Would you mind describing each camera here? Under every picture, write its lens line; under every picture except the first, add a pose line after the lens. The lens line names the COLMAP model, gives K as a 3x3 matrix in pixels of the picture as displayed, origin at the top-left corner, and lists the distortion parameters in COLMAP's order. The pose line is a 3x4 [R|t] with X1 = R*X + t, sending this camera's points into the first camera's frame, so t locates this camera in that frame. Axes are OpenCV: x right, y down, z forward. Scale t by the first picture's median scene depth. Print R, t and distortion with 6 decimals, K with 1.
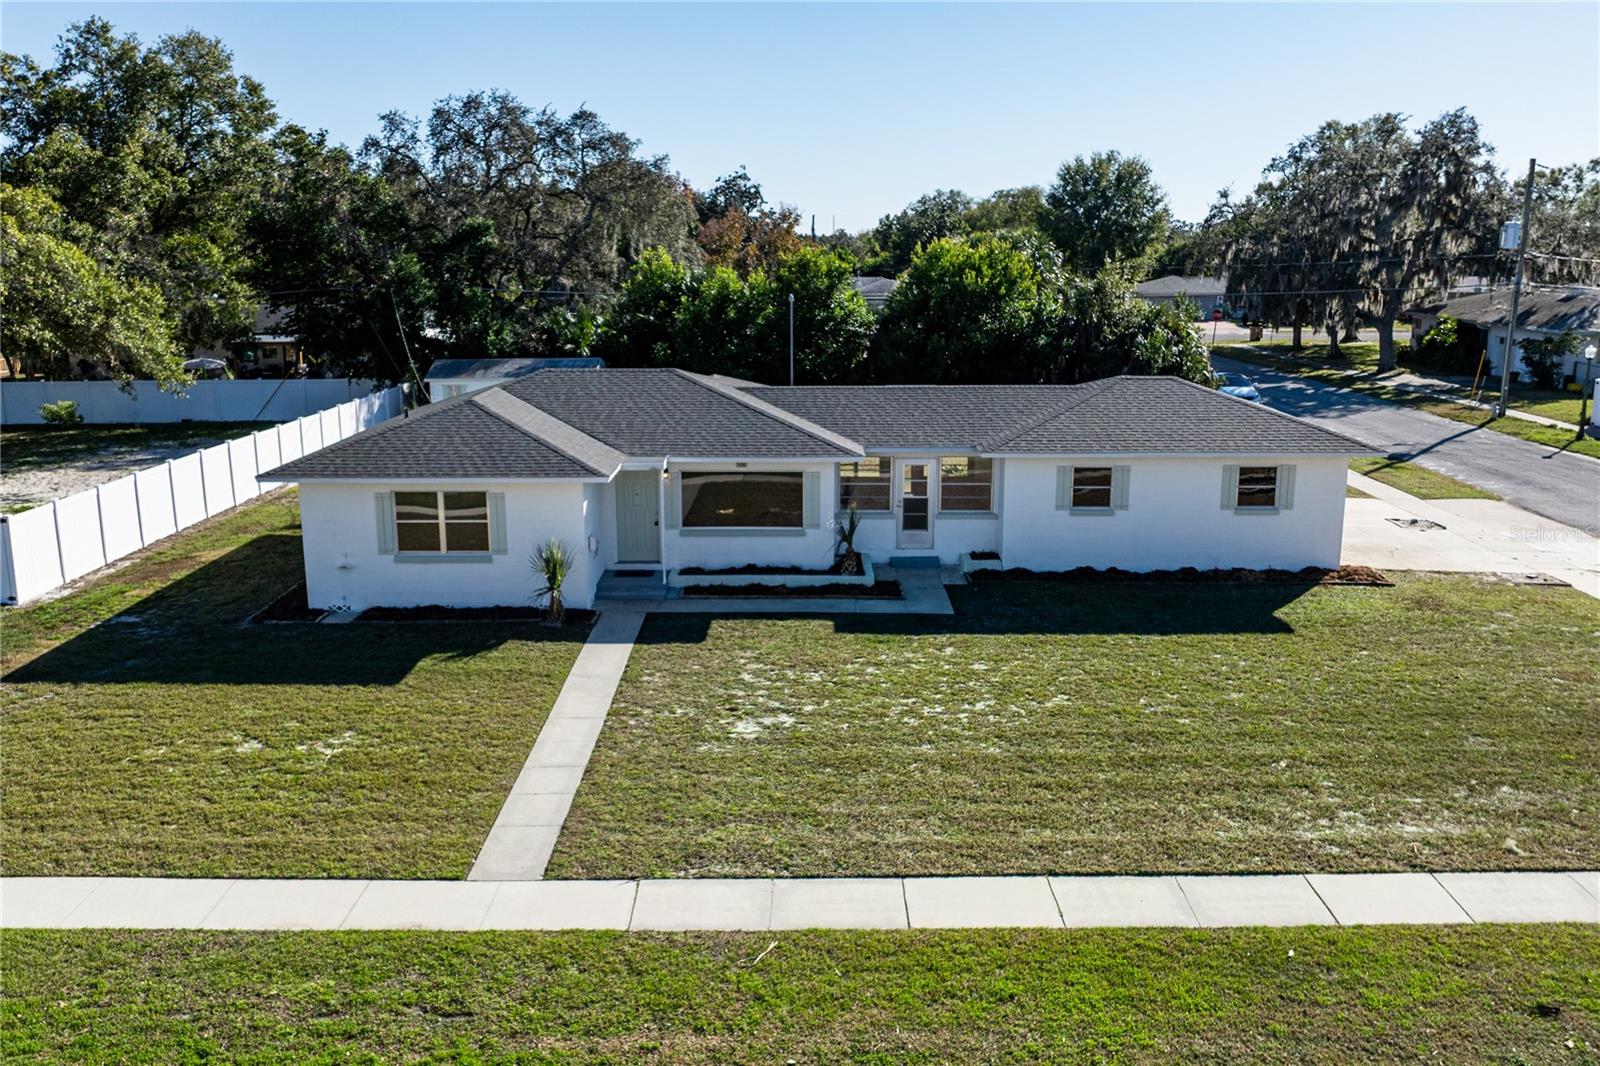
lens RADIAL K [[1374.7, 0, 800.0], [0, 1374.7, 533.0], [0, 0, 1]] dist [-0.008841, -0.023955]
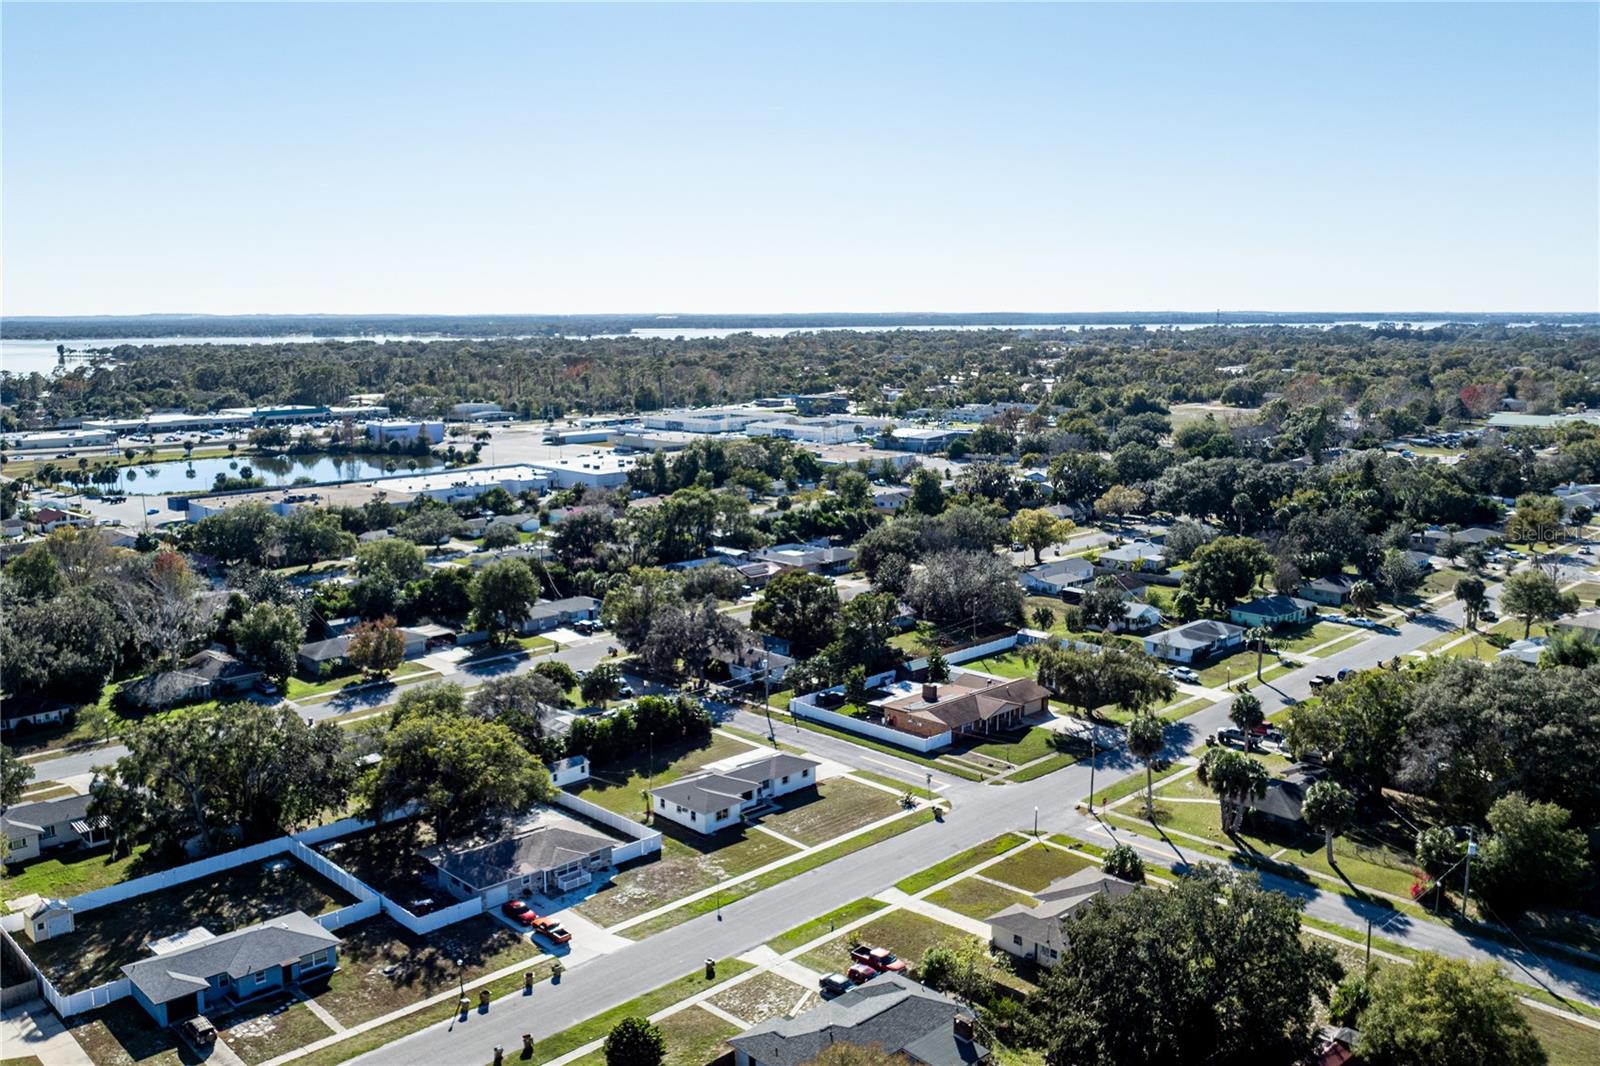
lens RADIAL K [[1341.0, 0, 800.0], [0, 1341.0, 533.0], [0, 0, 1]] dist [-0.000984, -0.046011]
pose [[0.714041, -0.115642, 0.690487, -3.995712], [0.146921, 0.989053, 0.013713, -1.278644], [-0.684514, 0.091656, 0.723215, -3.675055]]
